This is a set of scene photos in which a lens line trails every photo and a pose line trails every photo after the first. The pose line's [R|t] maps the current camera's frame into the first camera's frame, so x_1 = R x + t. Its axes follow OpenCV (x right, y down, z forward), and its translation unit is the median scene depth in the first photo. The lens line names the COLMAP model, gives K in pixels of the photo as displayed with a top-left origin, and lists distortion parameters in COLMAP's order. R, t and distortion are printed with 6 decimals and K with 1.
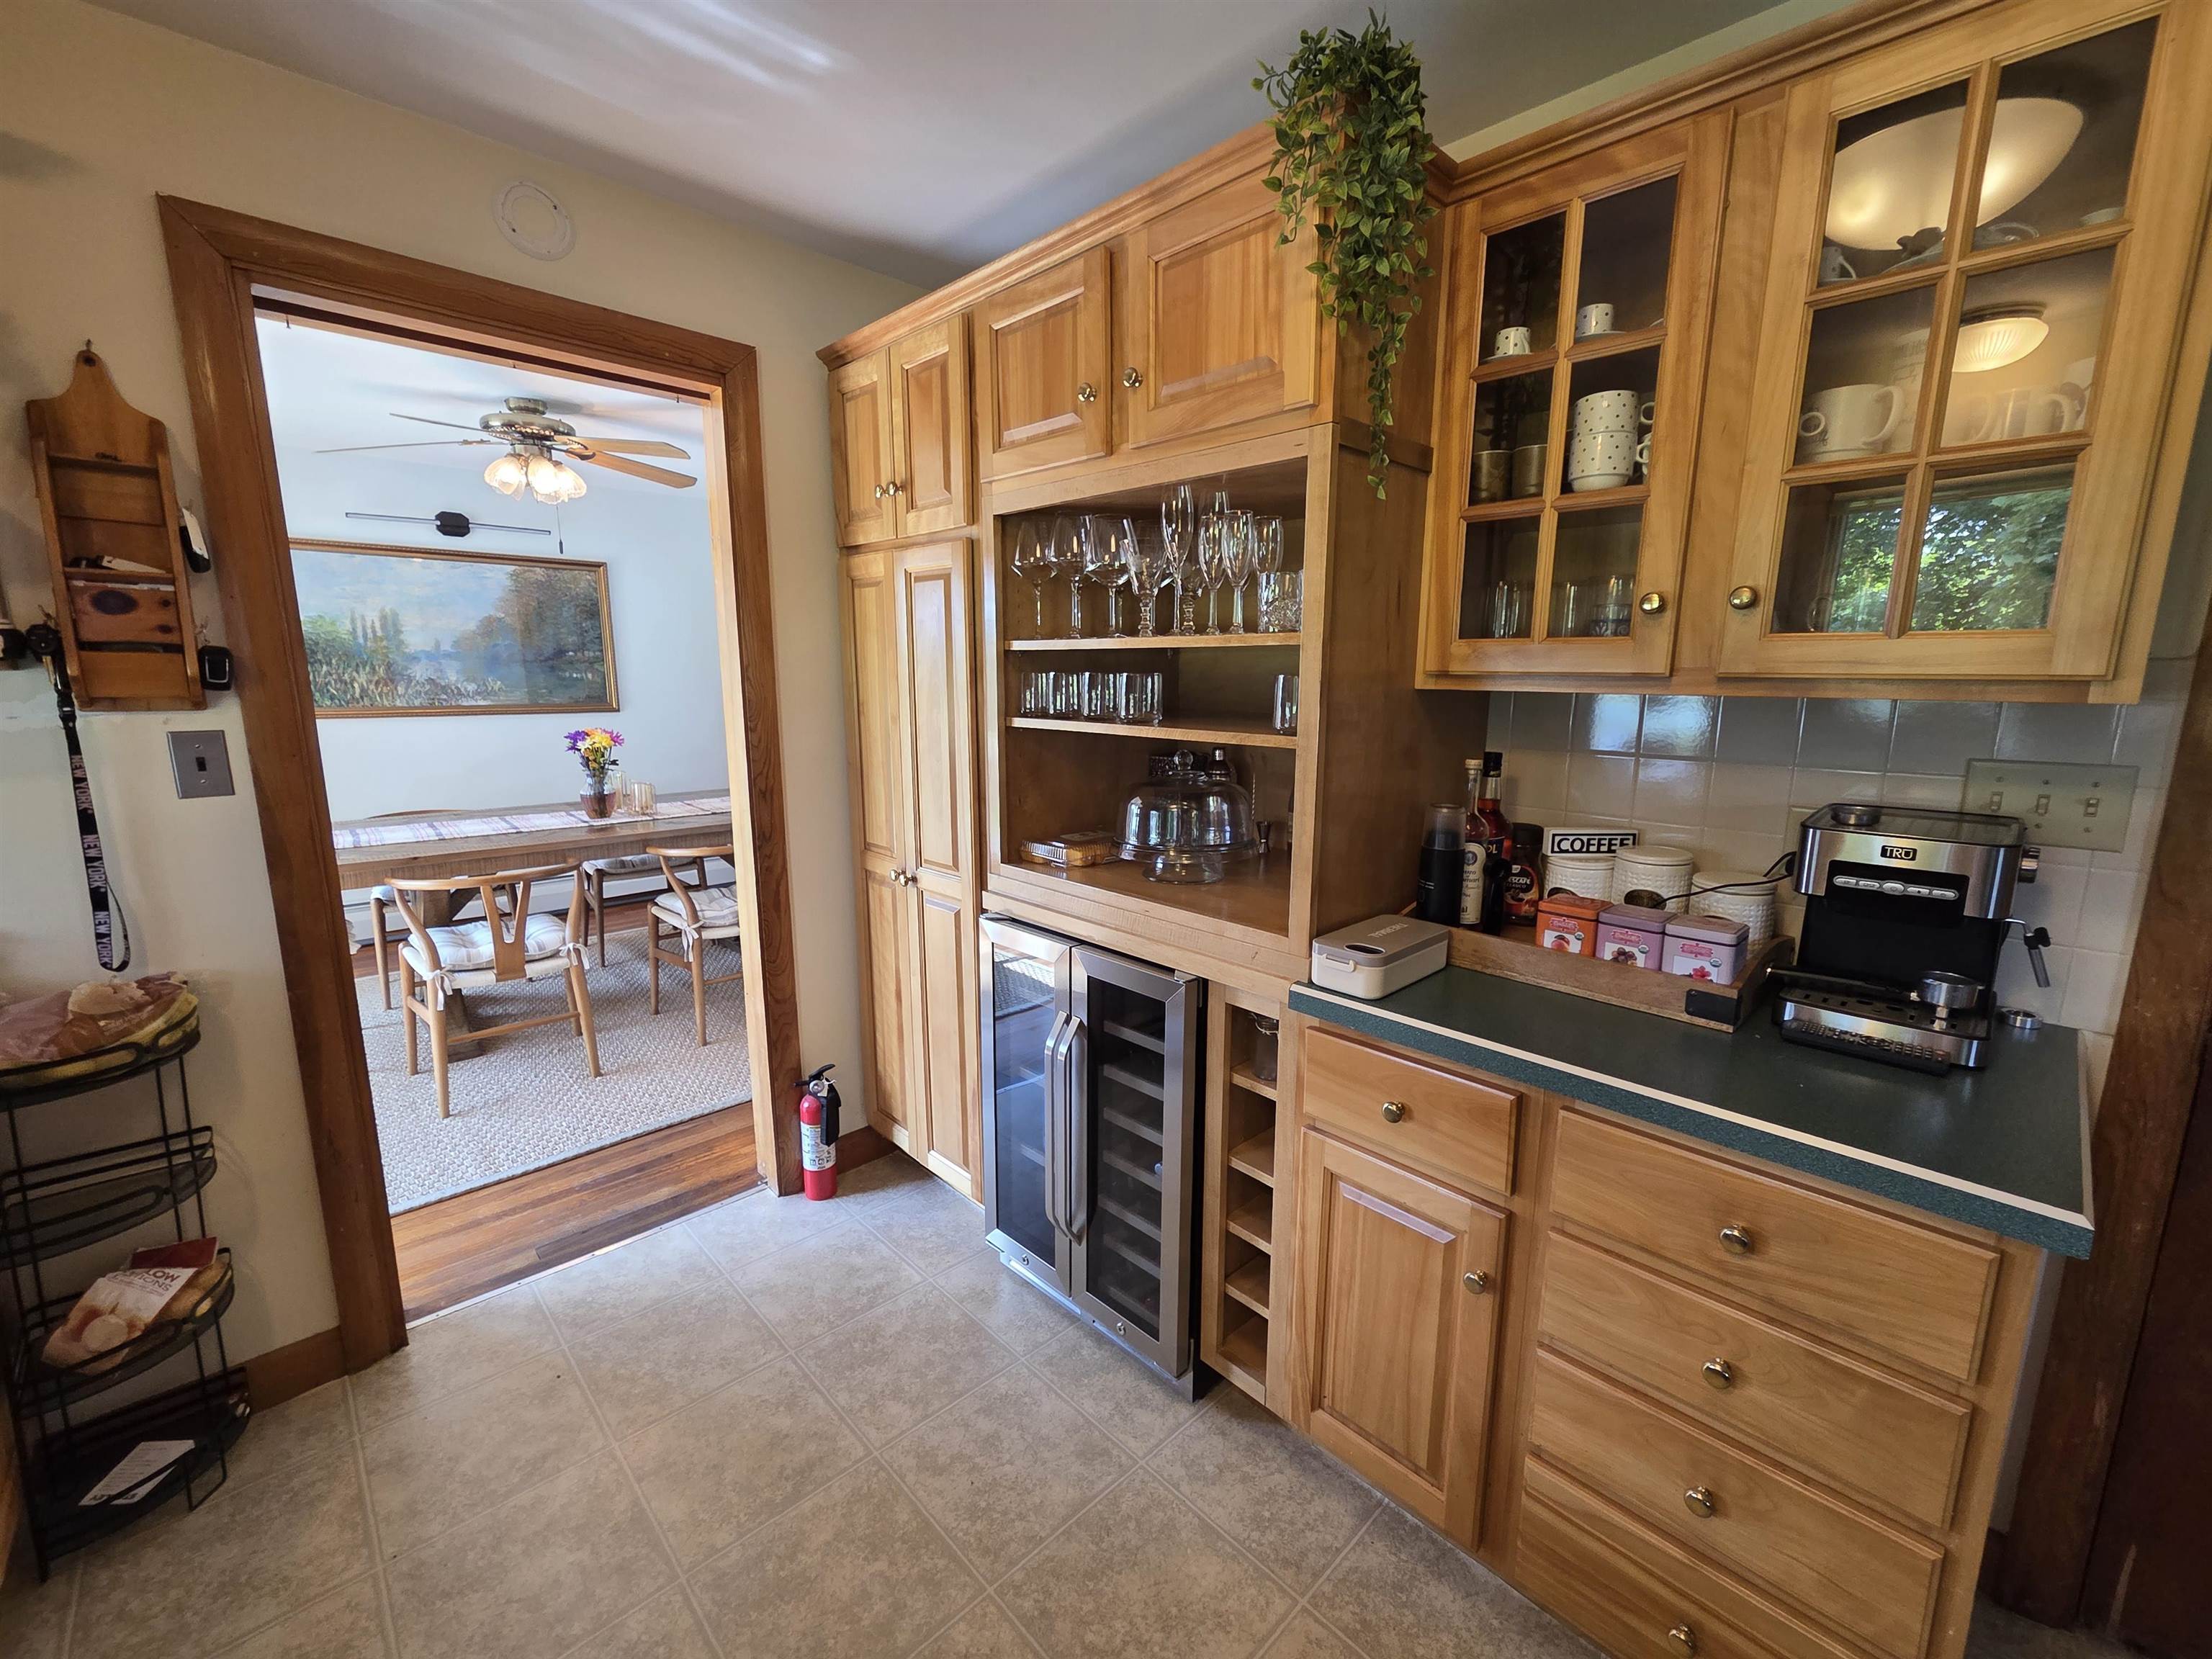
lens RADIAL K [[912.8, 0, 1116.7], [0, 912.8, 837.7], [0, 0, 1]] dist [0.005726, -0.001531]
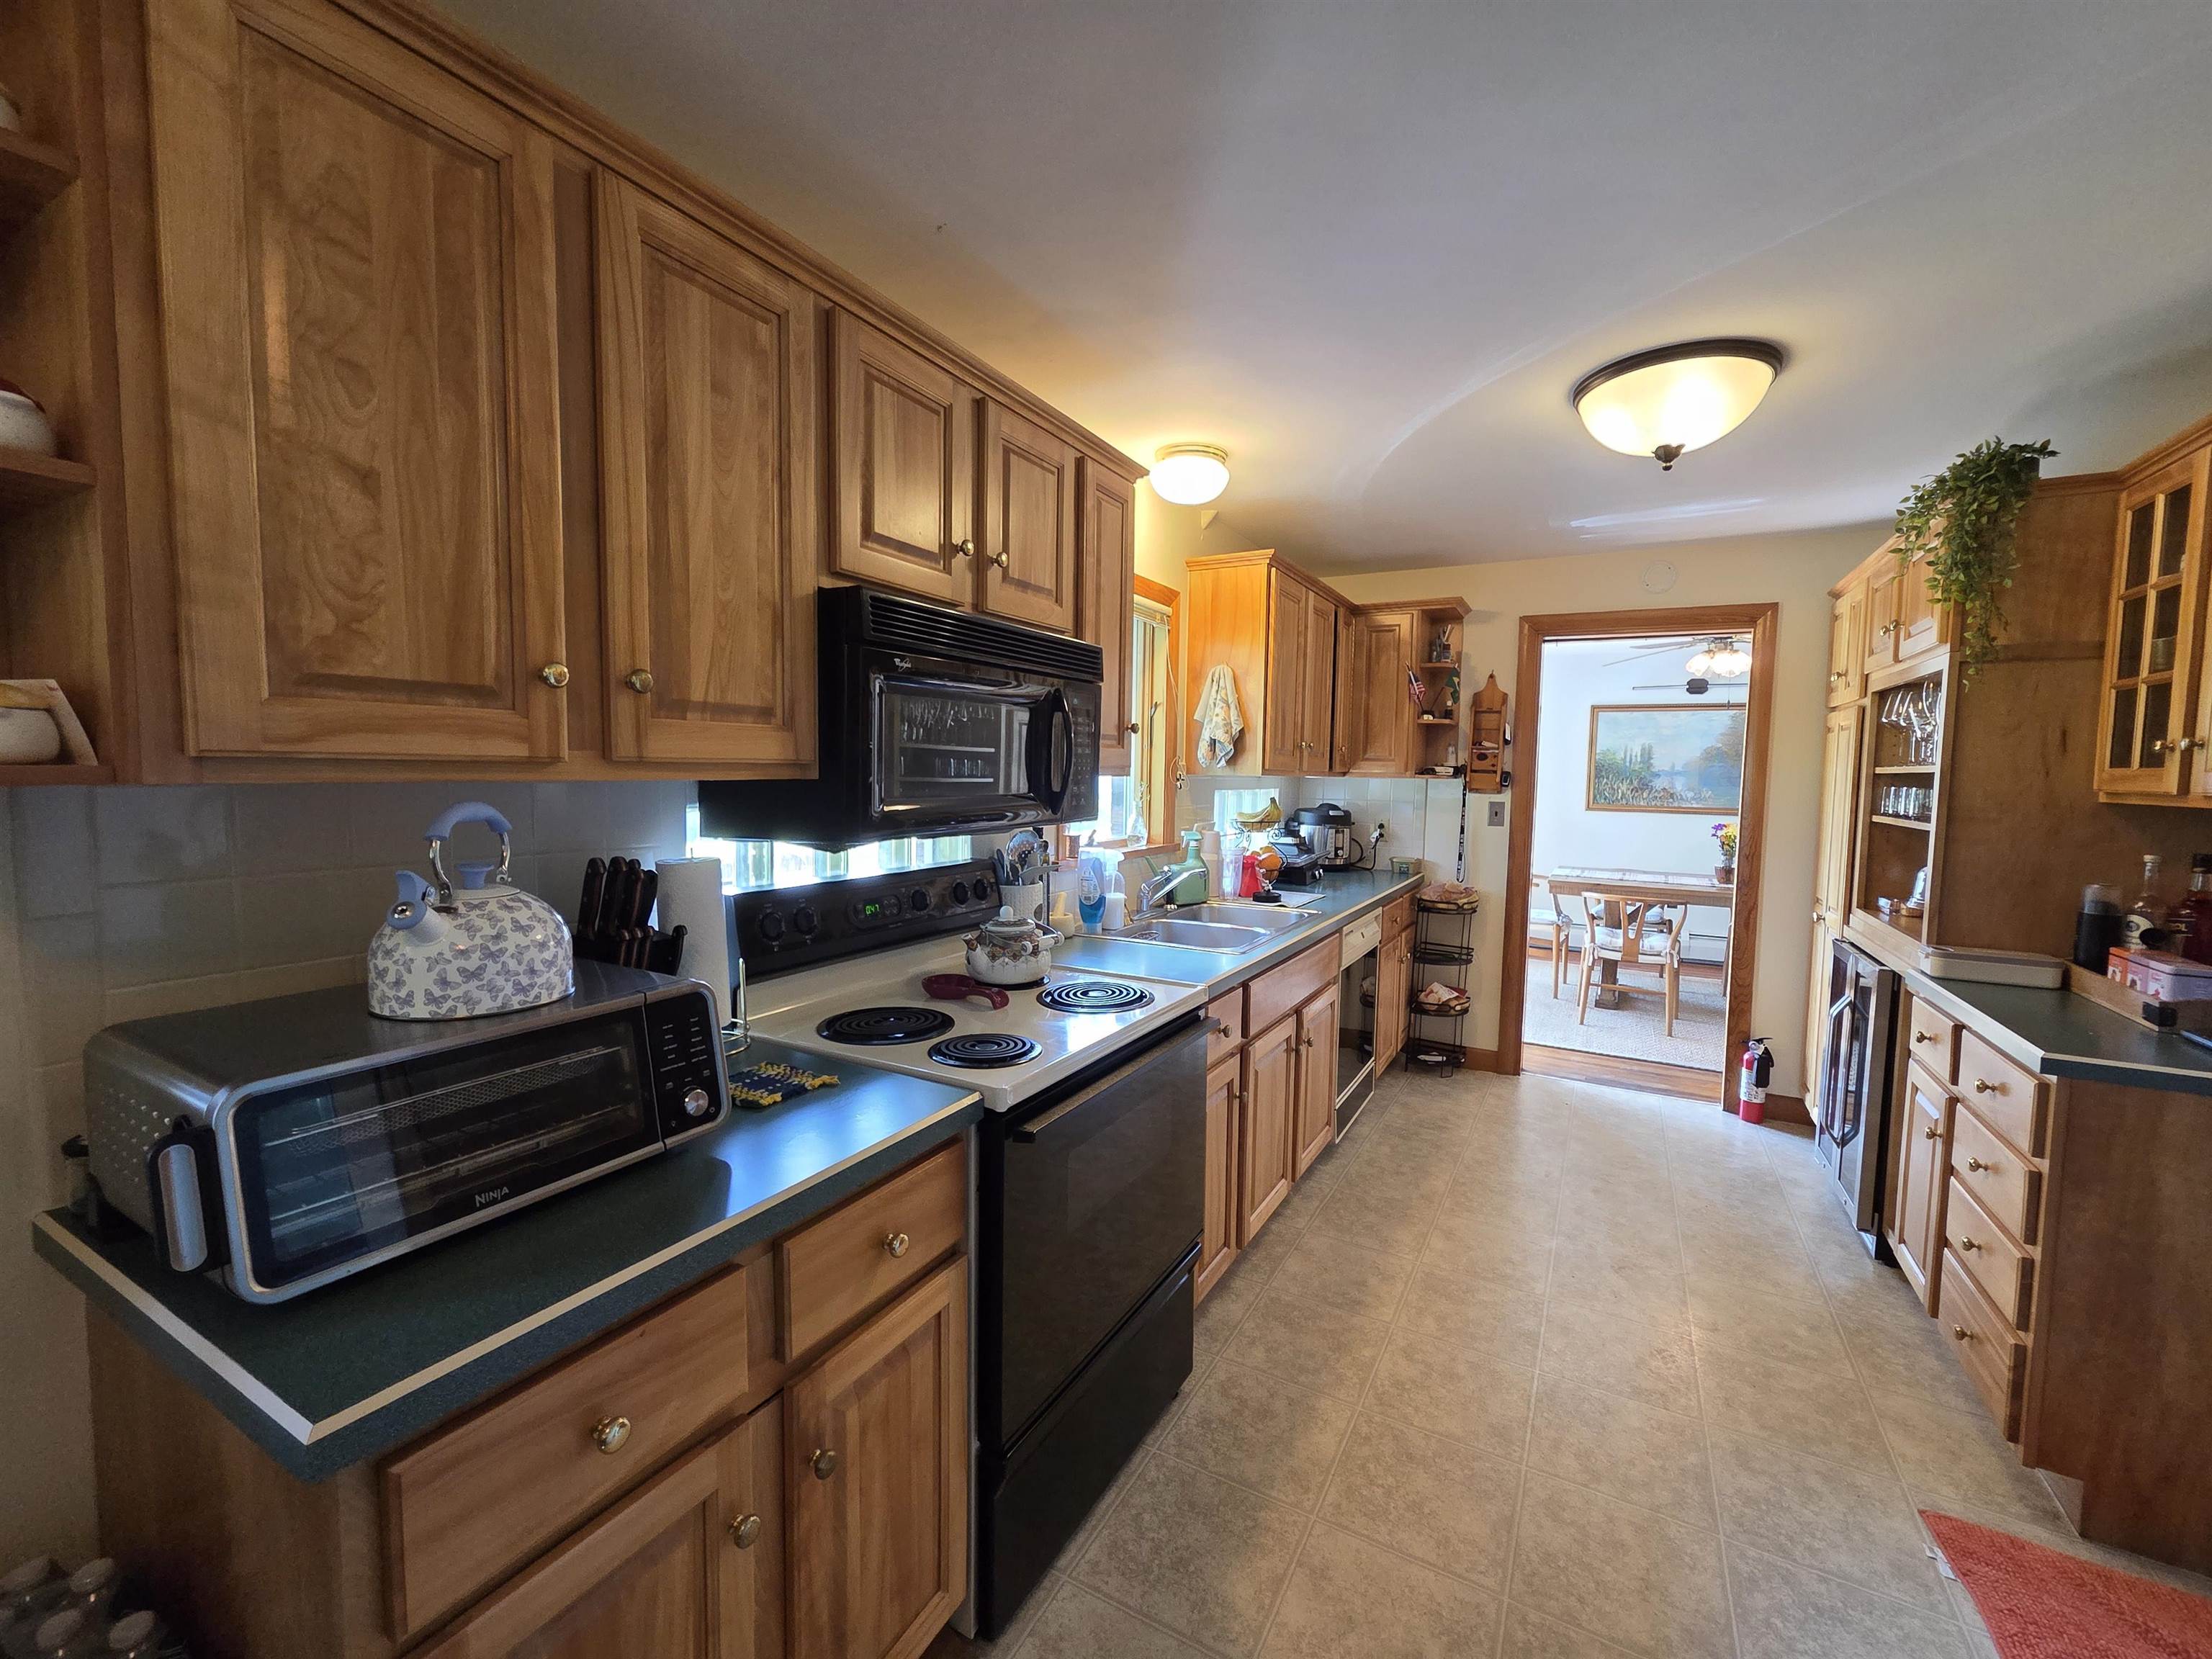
lens RADIAL K [[917.4, 0, 1132.2], [0, 917.4, 831.1], [0, 0, 1]] dist [0.003379, -0.000317]
pose [[0.317083, 0.064026, -0.946234, 0.666704], [-0.187999, 0.982163, 0.003459, 0.087953], [0.929578, 0.176794, 0.323464, -0.470010]]
